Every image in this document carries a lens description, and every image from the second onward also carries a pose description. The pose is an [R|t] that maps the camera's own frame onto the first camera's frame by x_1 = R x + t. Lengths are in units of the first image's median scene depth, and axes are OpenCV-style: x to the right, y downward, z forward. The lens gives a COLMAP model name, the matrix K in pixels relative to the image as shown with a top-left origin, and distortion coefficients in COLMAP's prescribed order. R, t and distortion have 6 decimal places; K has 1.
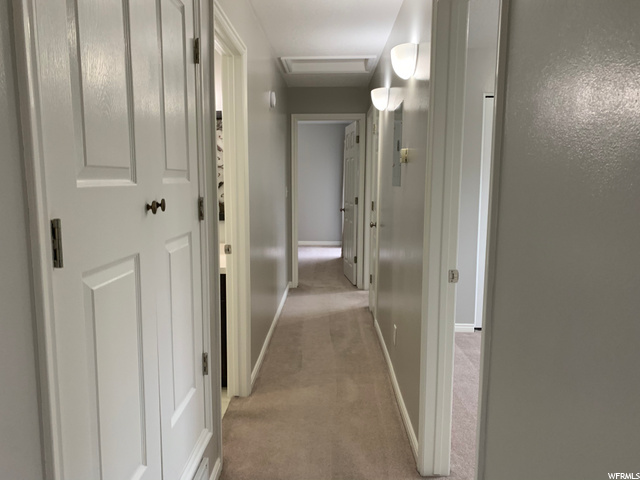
lens RADIAL K [[487.0, 0, 315.8], [0, 487.0, 241.1], [0, 0, 1]] dist [0.073880, -0.090479]
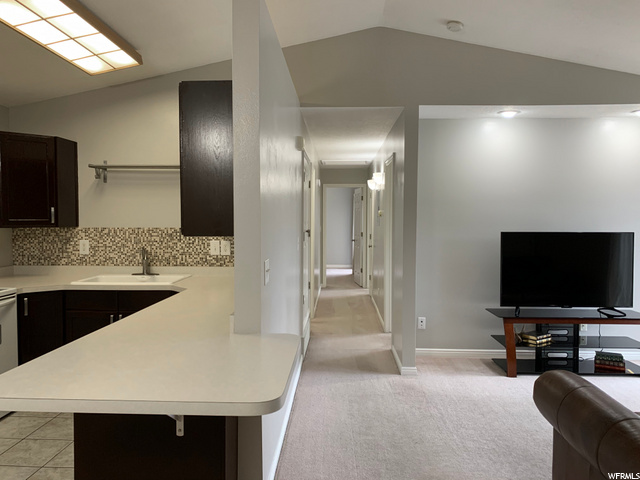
lens RADIAL K [[487.0, 0, 315.8], [0, 487.0, 241.1], [0, 0, 1]] dist [0.073880, -0.090479]
pose [[0.999860, -0.000997, -0.016721, -0.048697], [-0.000367, 0.996685, -0.081358, 0.080189], [0.016746, 0.081353, 0.996545, -0.705271]]
